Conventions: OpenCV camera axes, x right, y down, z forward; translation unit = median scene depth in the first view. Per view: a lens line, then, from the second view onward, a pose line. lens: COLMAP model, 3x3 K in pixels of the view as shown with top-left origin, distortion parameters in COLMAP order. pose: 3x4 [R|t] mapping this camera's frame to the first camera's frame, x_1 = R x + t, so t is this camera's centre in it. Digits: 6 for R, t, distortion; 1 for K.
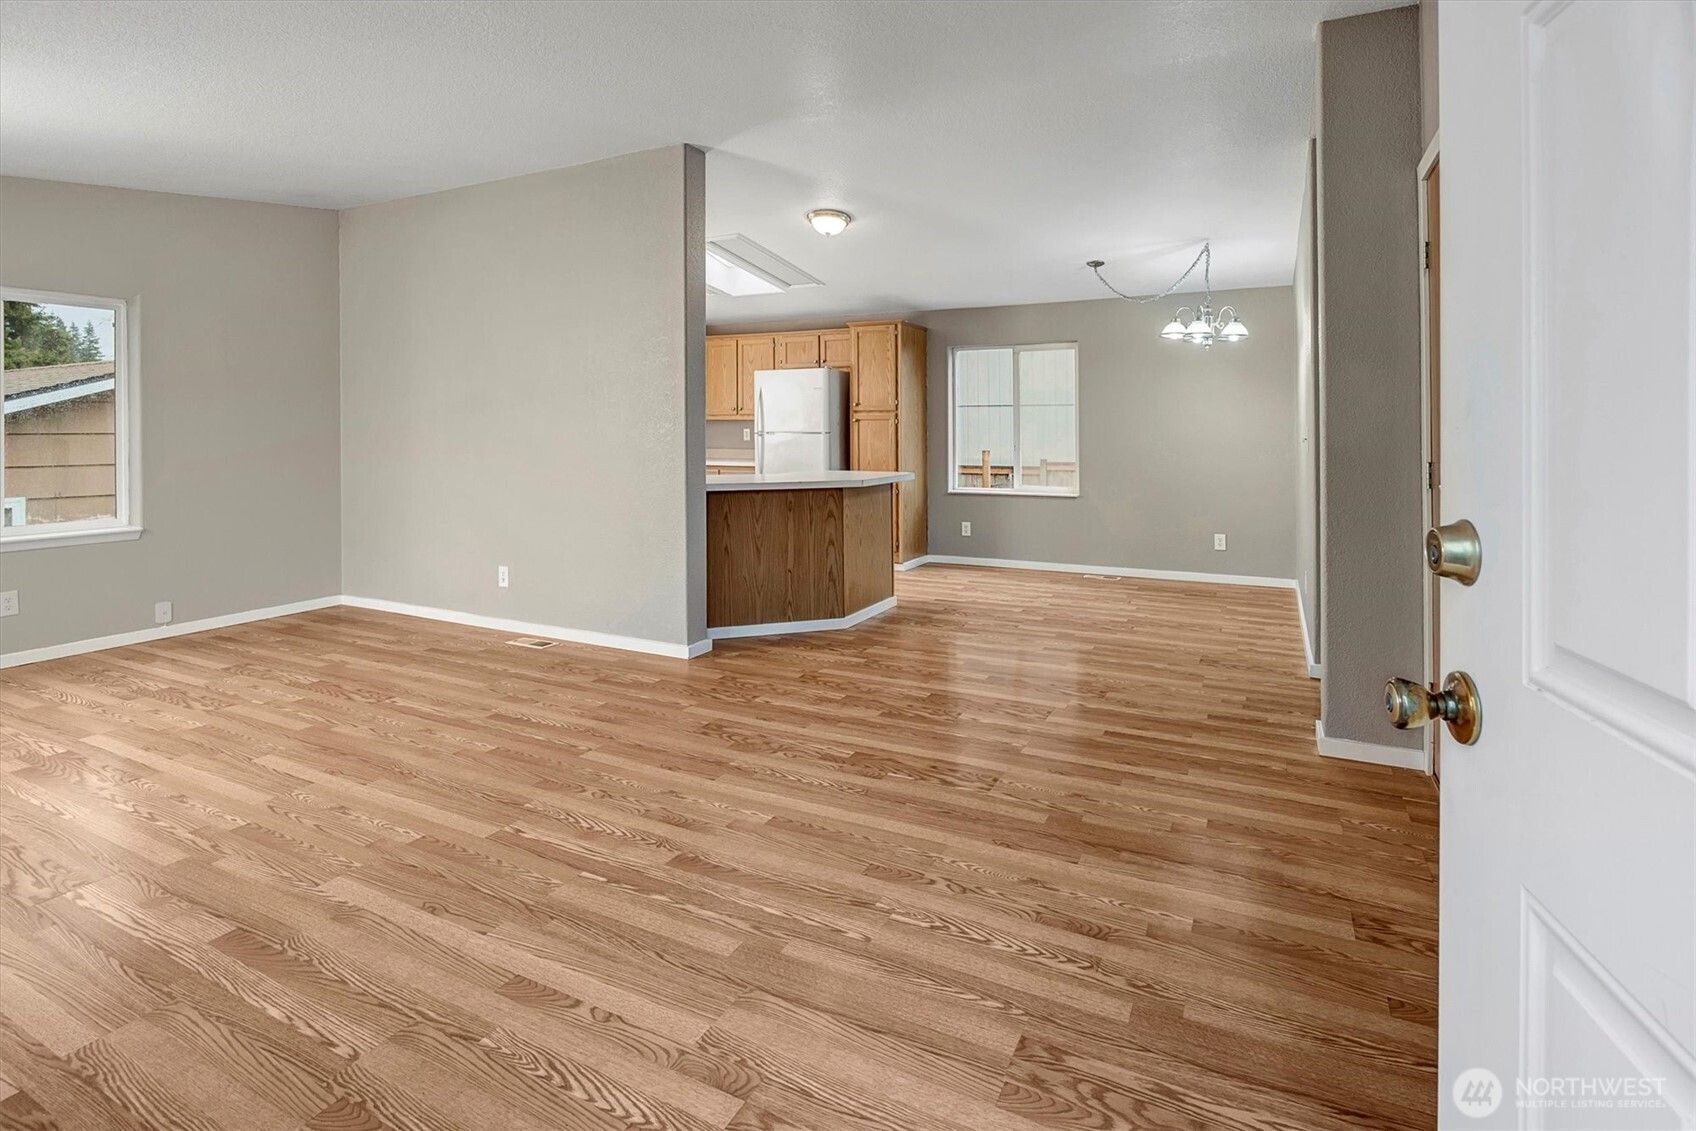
lens RADIAL K [[829.9, 0, 846.1], [0, 829.9, 485.0], [0, 0, 1]] dist [-0.009630, 0.000523]
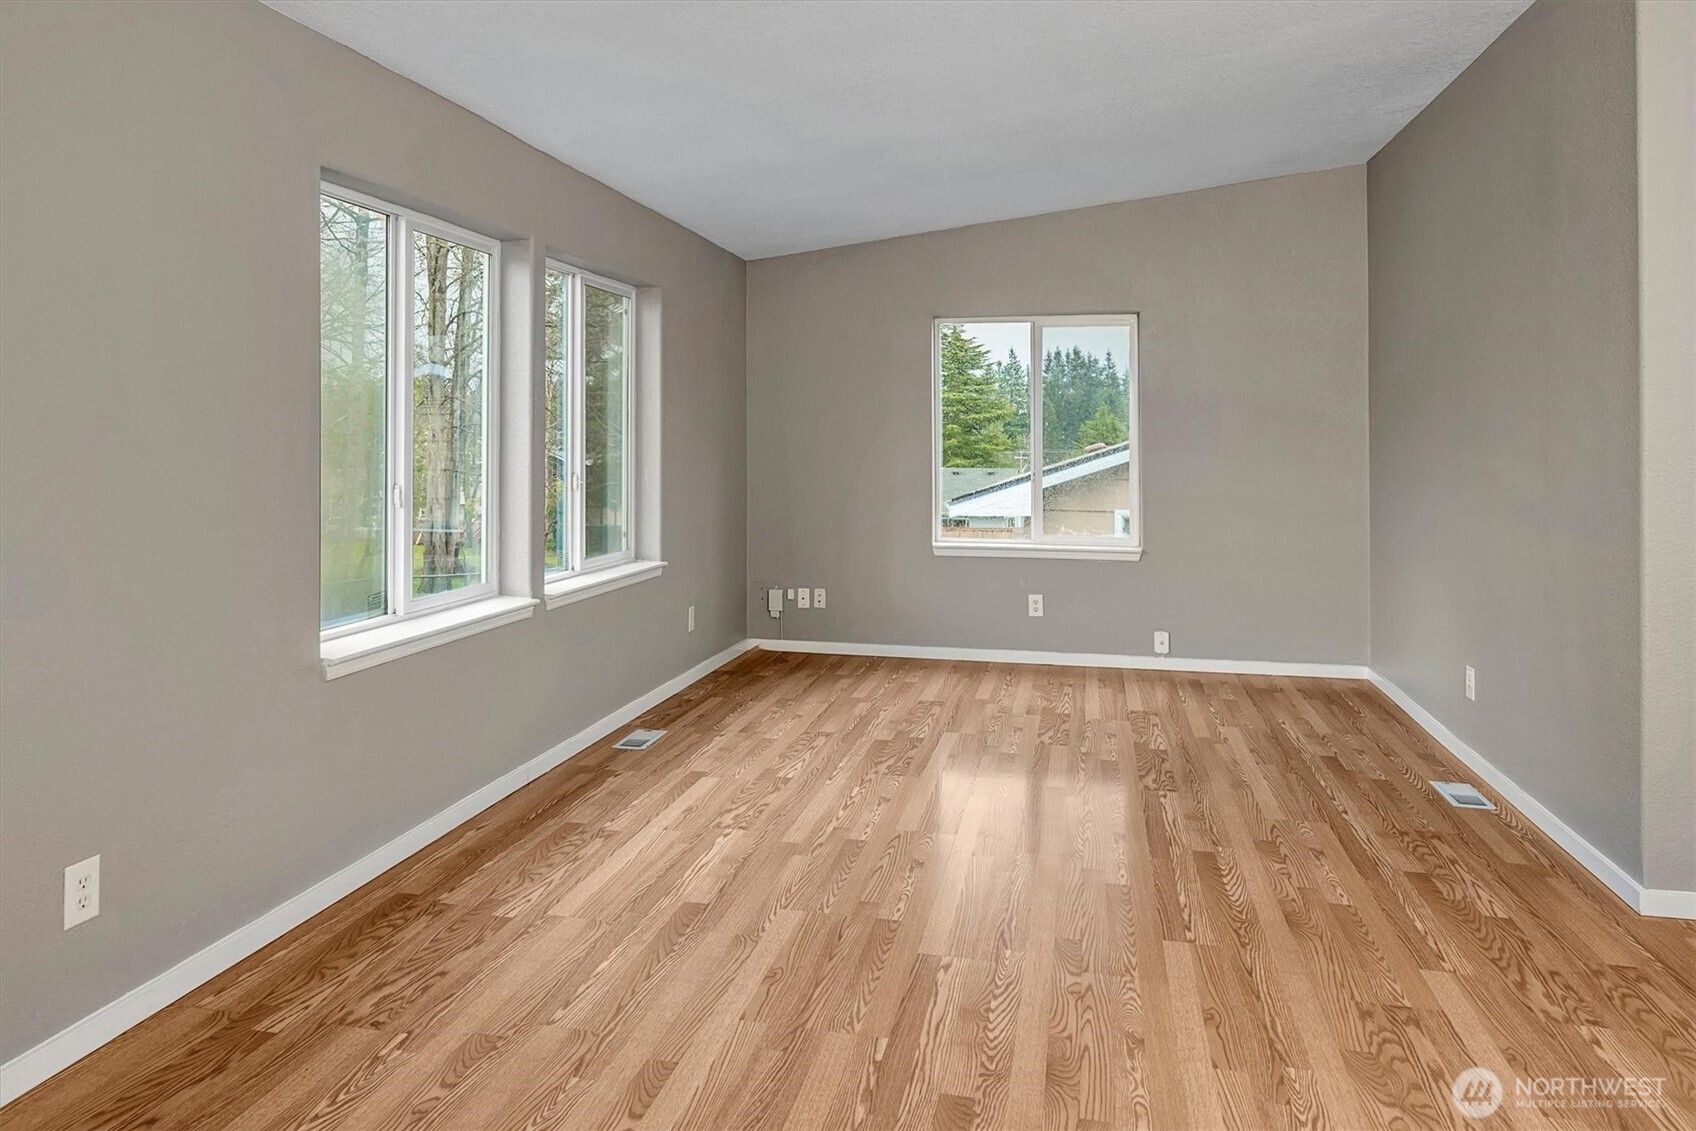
lens RADIAL K [[1119.1, 0, 835.6], [0, 1119.1, 498.9], [0, 0, 1]] dist [-0.004271, 0.002225]
pose [[0.254685, 0.055189, -0.965448, 0.519930], [-0.071502, 0.996712, 0.038114, -0.052996], [0.964377, 0.059325, 0.257794, 0.534024]]
